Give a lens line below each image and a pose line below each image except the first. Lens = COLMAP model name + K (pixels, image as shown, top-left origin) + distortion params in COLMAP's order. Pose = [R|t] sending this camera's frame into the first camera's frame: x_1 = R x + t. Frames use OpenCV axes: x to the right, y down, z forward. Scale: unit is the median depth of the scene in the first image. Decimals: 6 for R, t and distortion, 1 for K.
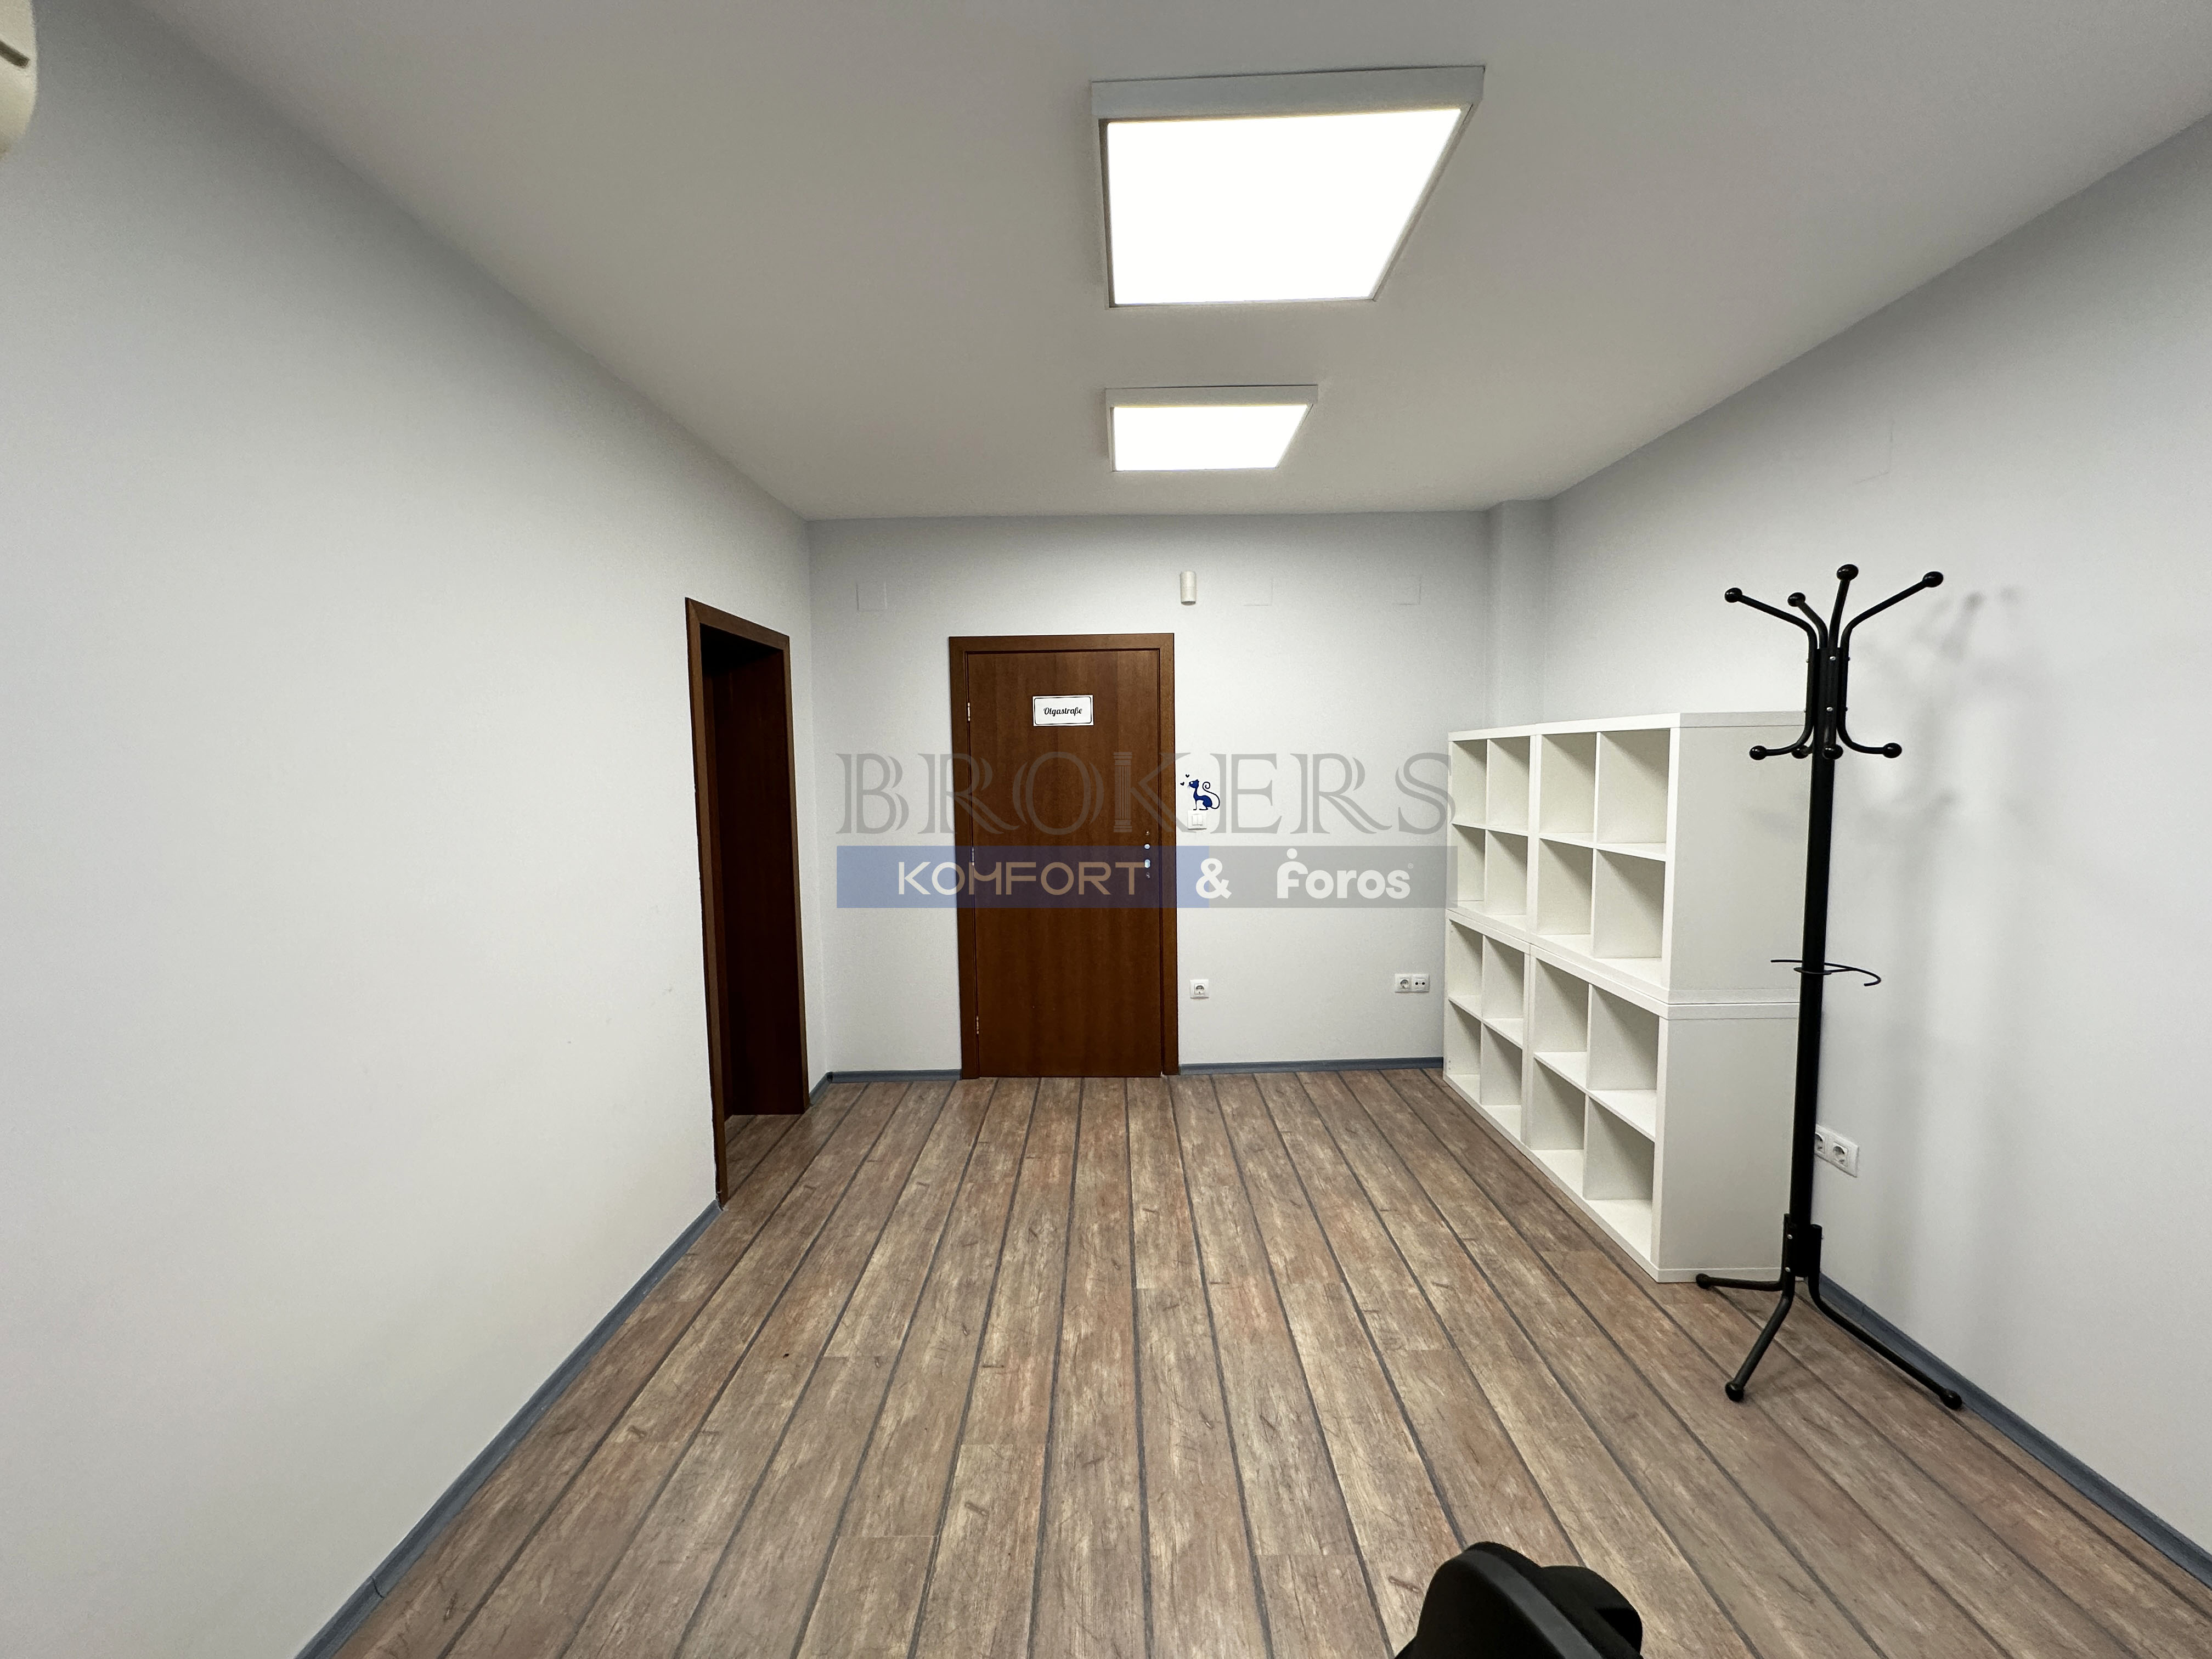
lens RADIAL K [[878.5, 0, 1131.0], [0, 878.5, 842.8], [0, 0, 1]] dist [0.001260, 0.000276]
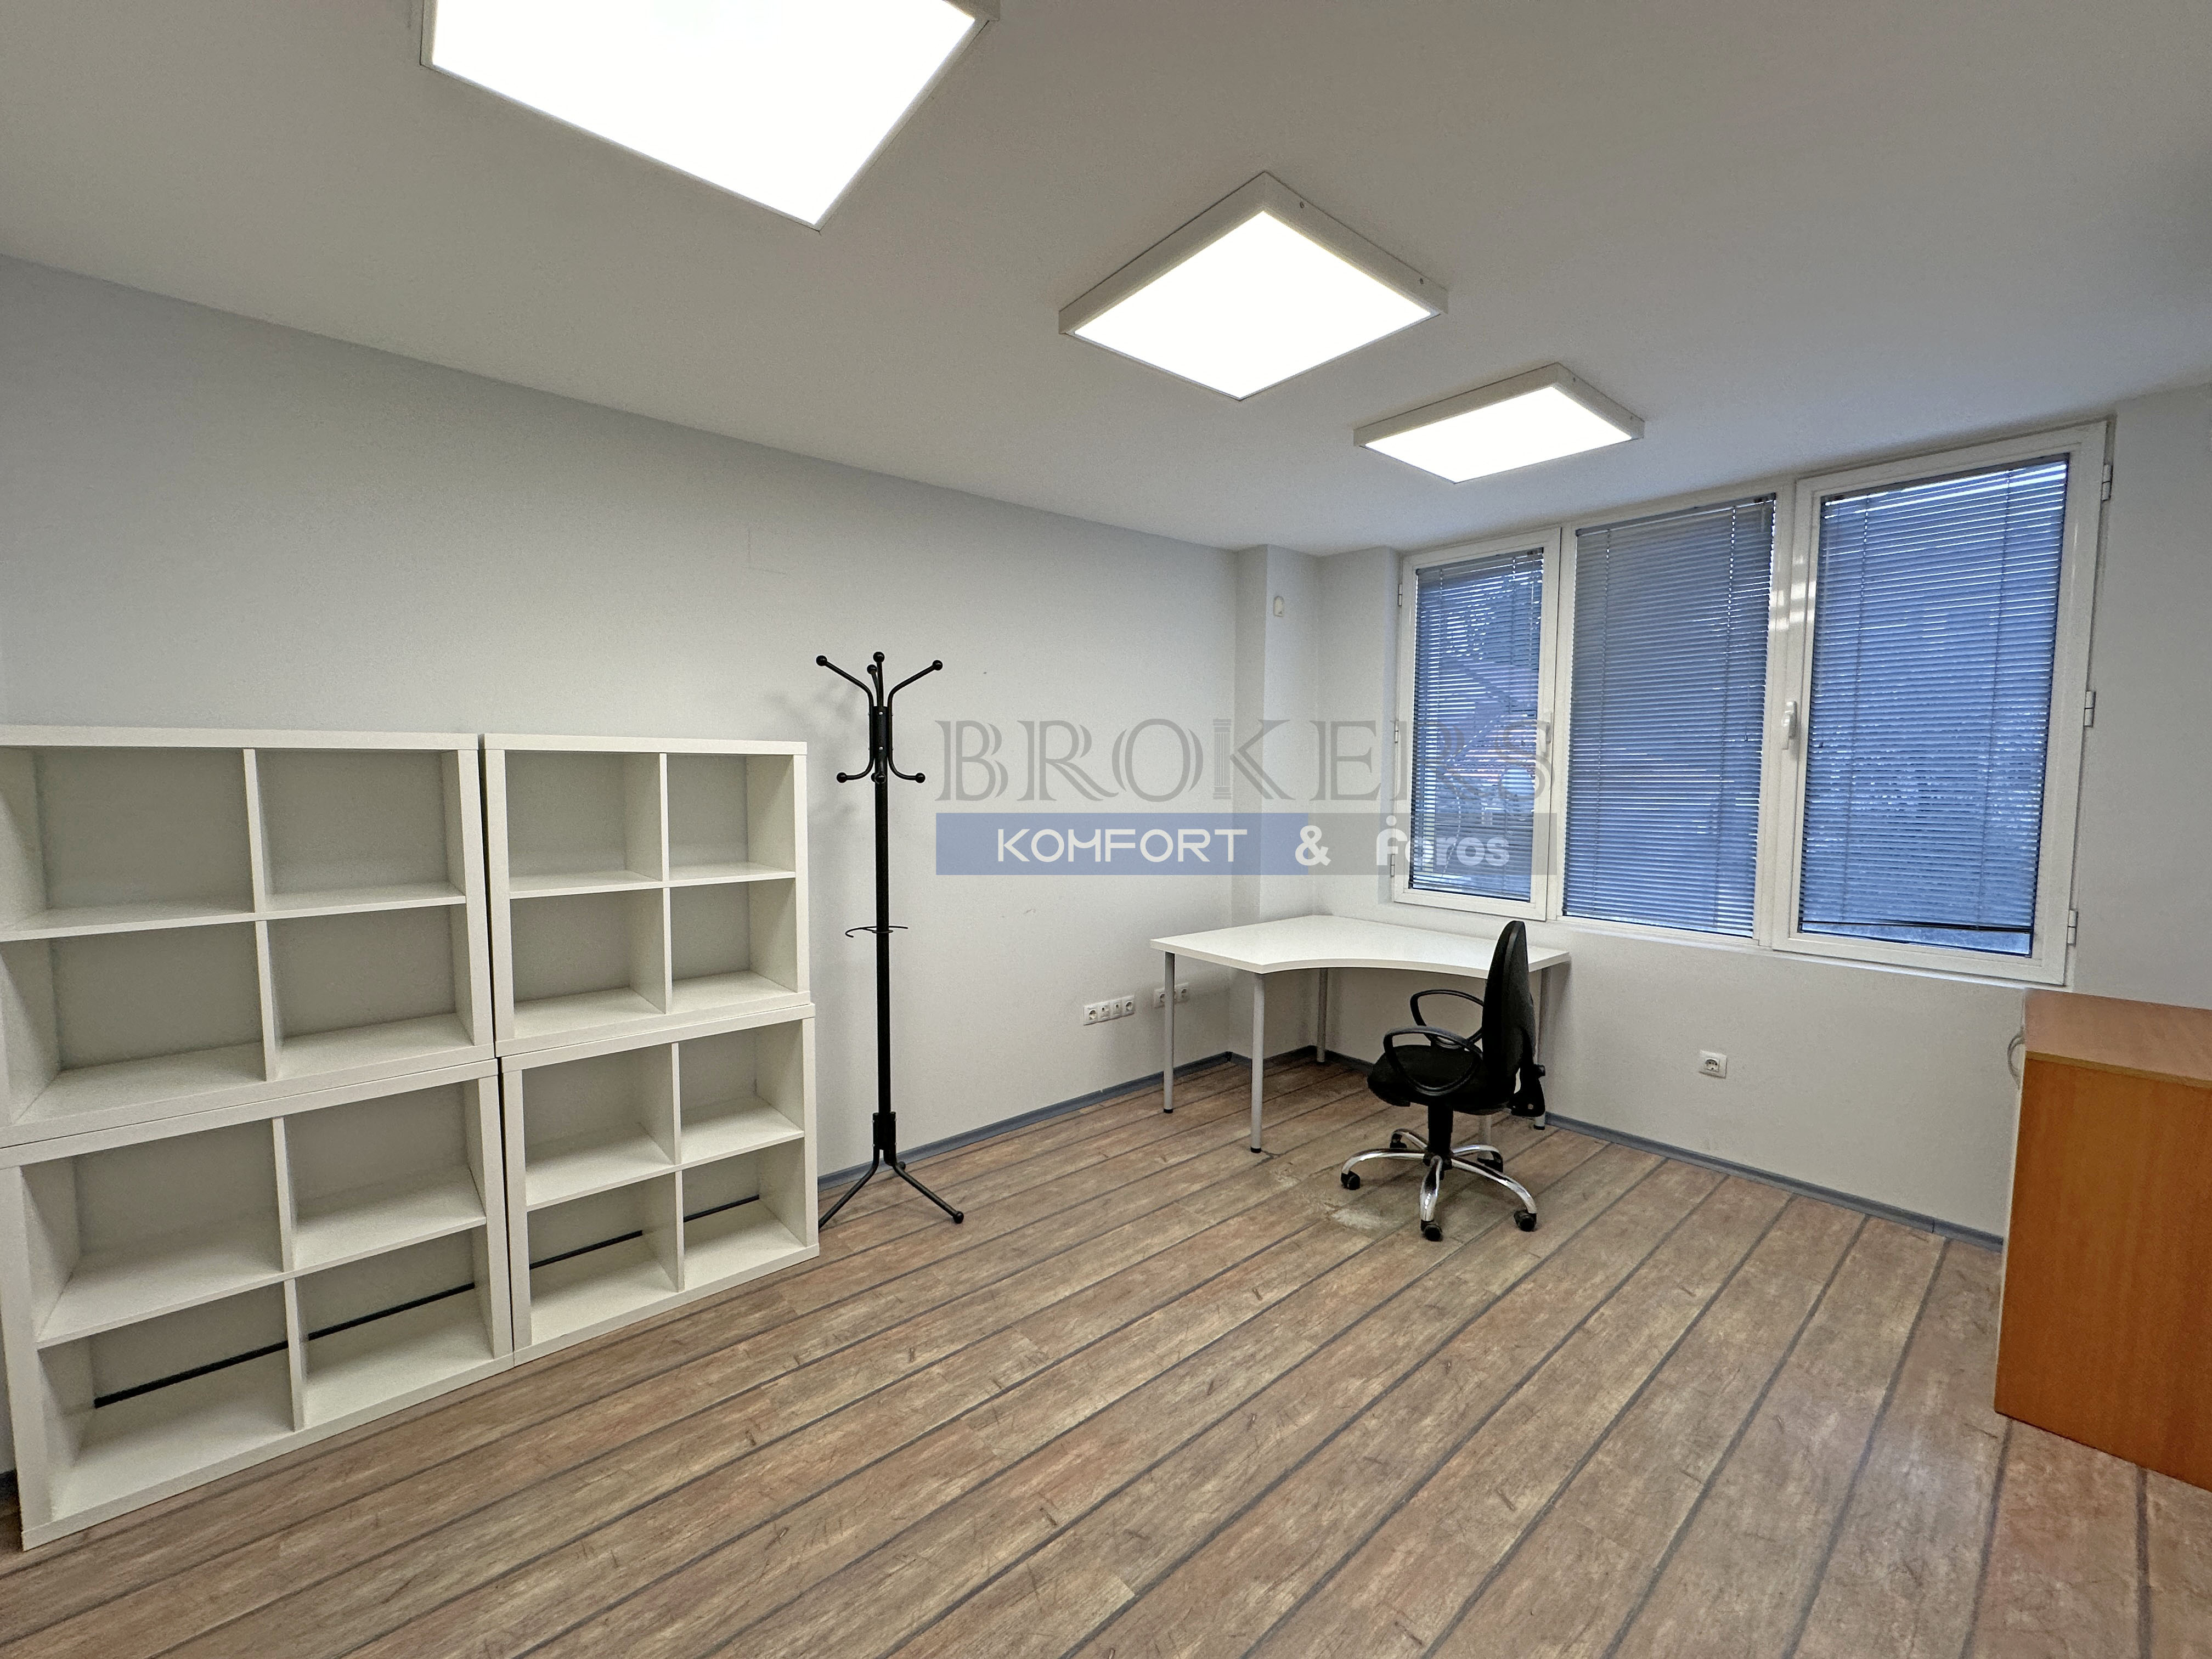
lens RADIAL K [[878.5, 0, 1094.3], [0, 878.5, 819.6], [0, 0, 1]] dist [0.001260, 0.000276]
pose [[-0.629726, -0.026889, 0.776352, -0.535423], [0.080641, 0.991739, 0.099759, -0.144855], [-0.772620, 0.125426, -0.622355, 1.573500]]
